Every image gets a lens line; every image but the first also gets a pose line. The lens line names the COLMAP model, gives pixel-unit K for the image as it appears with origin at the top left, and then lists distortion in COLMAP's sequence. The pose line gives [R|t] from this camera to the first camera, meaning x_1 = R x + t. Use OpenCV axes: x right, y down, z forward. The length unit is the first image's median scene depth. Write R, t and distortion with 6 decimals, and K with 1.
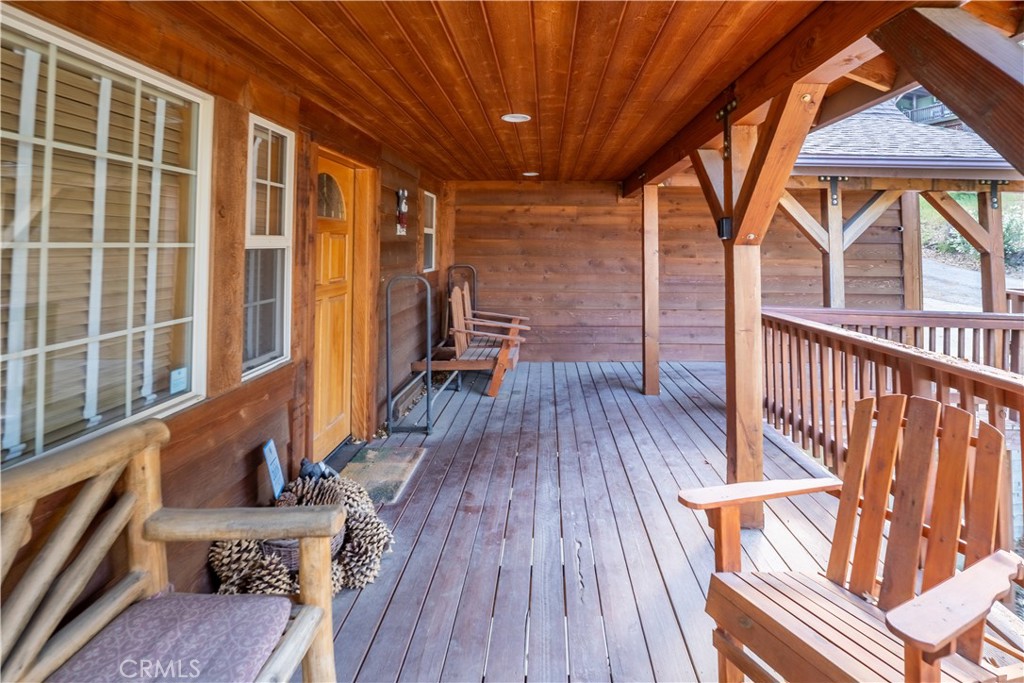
lens RADIAL K [[504.2, 0, 558.8], [0, 504.2, 227.7], [0, 0, 1]] dist [-0.014920, 0.000897]
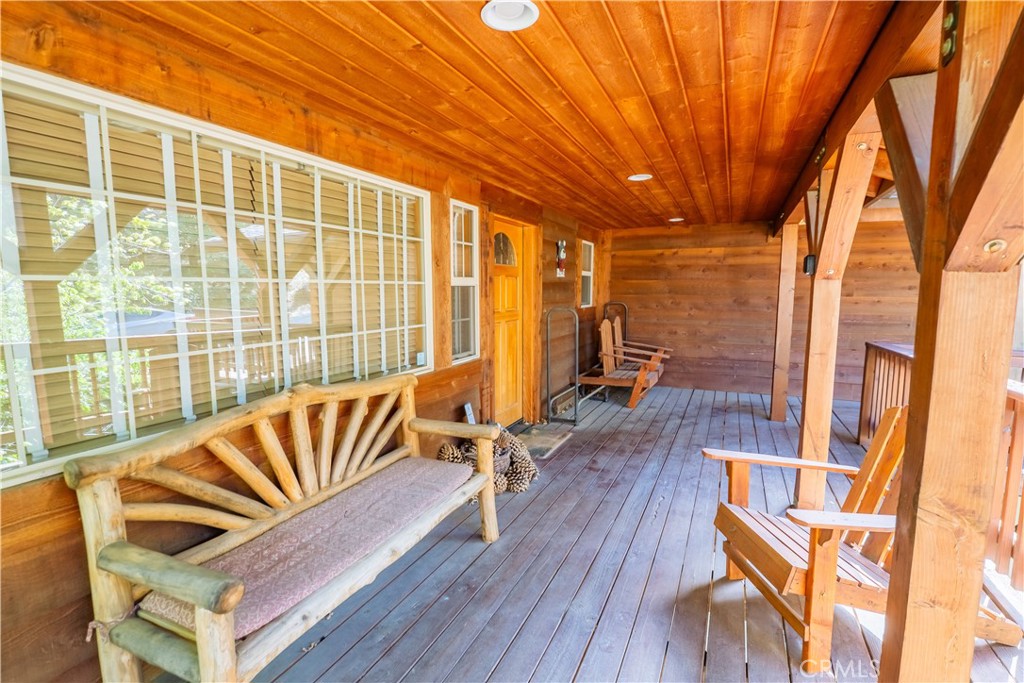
lens RADIAL K [[481.9, 0, 513.7], [0, 481.9, 343.4], [0, 0, 1]] dist [-0.005660, -0.000498]
pose [[0.897845, 0.044274, -0.438081, 0.162553], [0.020552, 0.989634, 0.142137, 0.006531], [0.439832, -0.136620, 0.887627, -0.210390]]
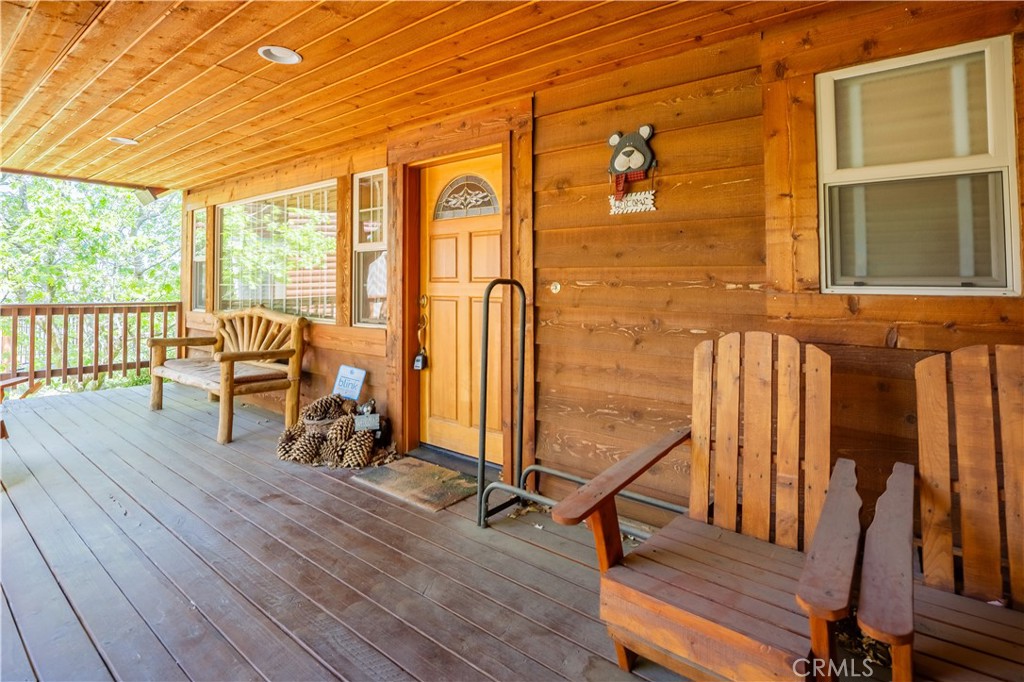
lens RADIAL K [[487.9, 0, 520.2], [0, 487.9, 256.4], [0, 0, 1]] dist [-0.012774, -0.001926]
pose [[-0.625349, -0.040994, -0.779268, 0.230139], [0.027252, 0.996863, -0.074309, 0.128982], [0.779870, -0.067705, -0.622270, 1.601984]]
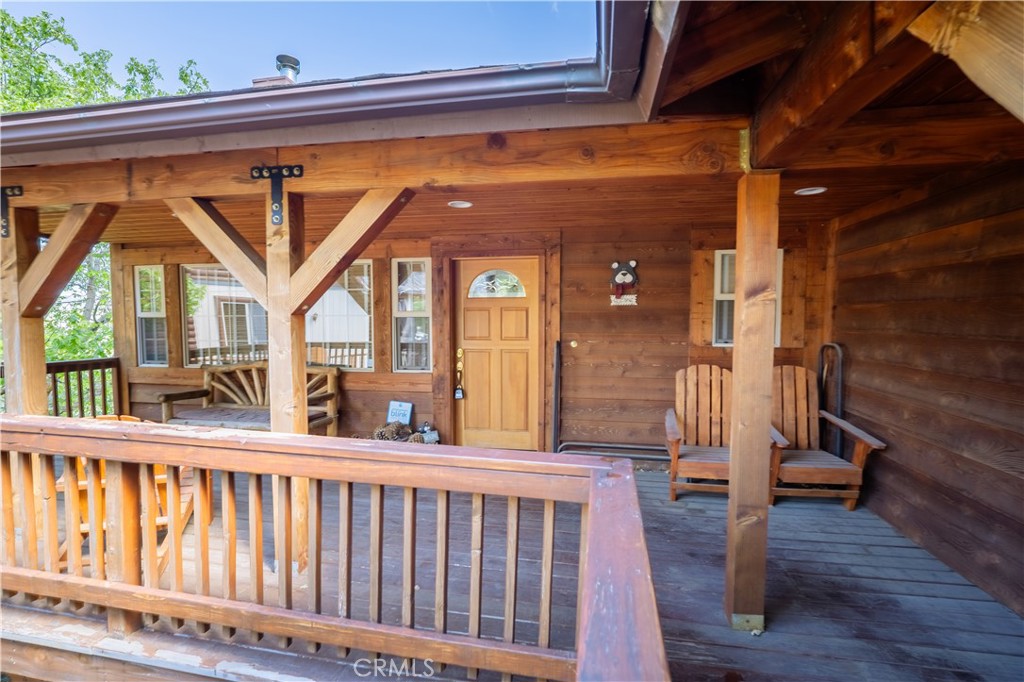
lens RADIAL K [[466.5, 0, 495.9], [0, 466.5, 332.4], [0, 0, 1]] dist [-0.018648, 0.000227]
pose [[-0.223251, 0.033152, -0.974197, 0.907960], [0.037879, 0.998962, 0.025314, 0.048860], [0.974025, -0.031250, -0.224275, 1.241839]]
